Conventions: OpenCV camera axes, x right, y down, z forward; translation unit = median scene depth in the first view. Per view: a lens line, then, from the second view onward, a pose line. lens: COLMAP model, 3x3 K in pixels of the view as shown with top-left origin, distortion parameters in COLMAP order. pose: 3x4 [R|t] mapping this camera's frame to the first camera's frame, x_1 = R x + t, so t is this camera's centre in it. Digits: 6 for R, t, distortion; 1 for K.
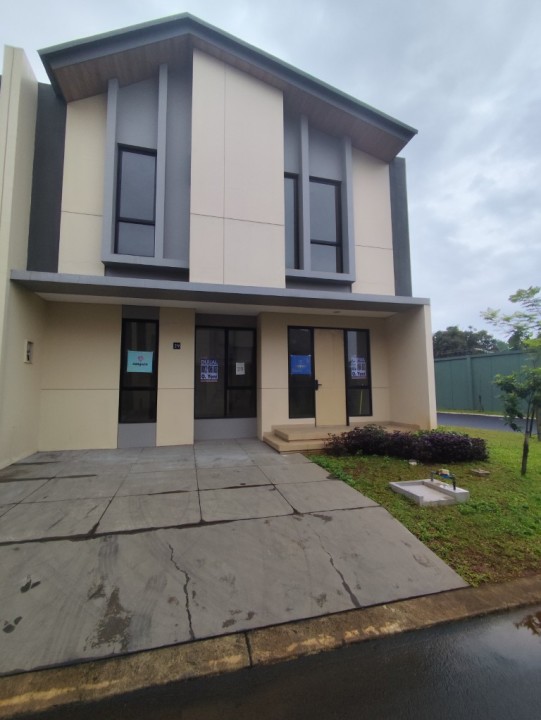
lens RADIAL K [[328.4, 0, 270.5], [0, 328.4, 360.0], [0, 0, 1]] dist [0.001054, -0.001477]
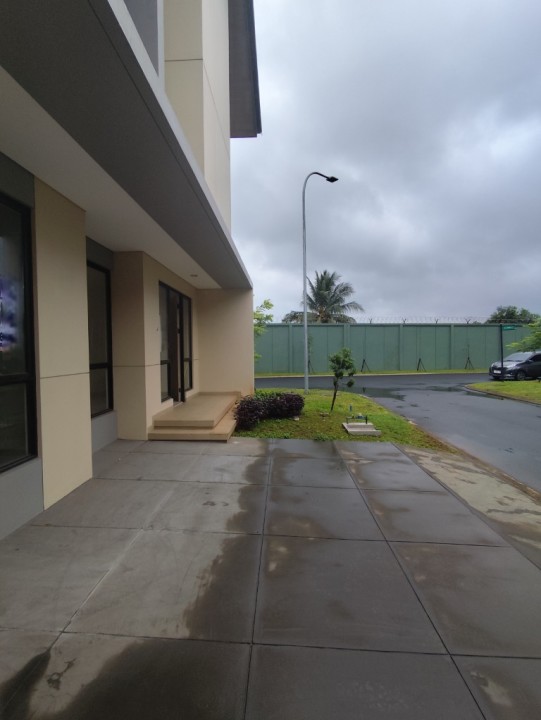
lens RADIAL K [[328.4, 0, 270.5], [0, 328.4, 360.0], [0, 0, 1]] dist [0.001054, -0.001477]
pose [[0.274249, -0.026088, 0.961305, -0.667310], [-0.085924, 0.994969, 0.051514, 0.022162], [-0.957812, -0.096727, 0.270628, 0.622676]]
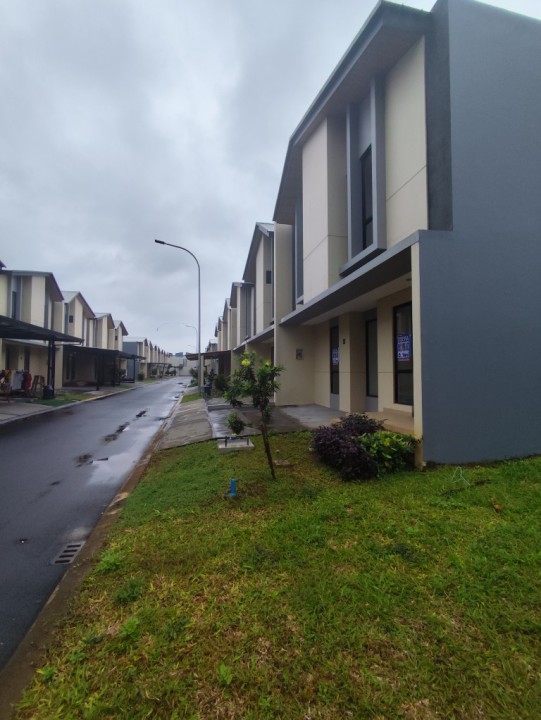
lens RADIAL K [[328.4, 0, 270.5], [0, 328.4, 360.0], [0, 0, 1]] dist [0.001054, -0.001477]
pose [[-0.015235, -0.029315, -0.999454, 1.152989], [0.093761, 0.995124, -0.030617, 0.050382], [0.995478, -0.094176, -0.012412, 0.725304]]
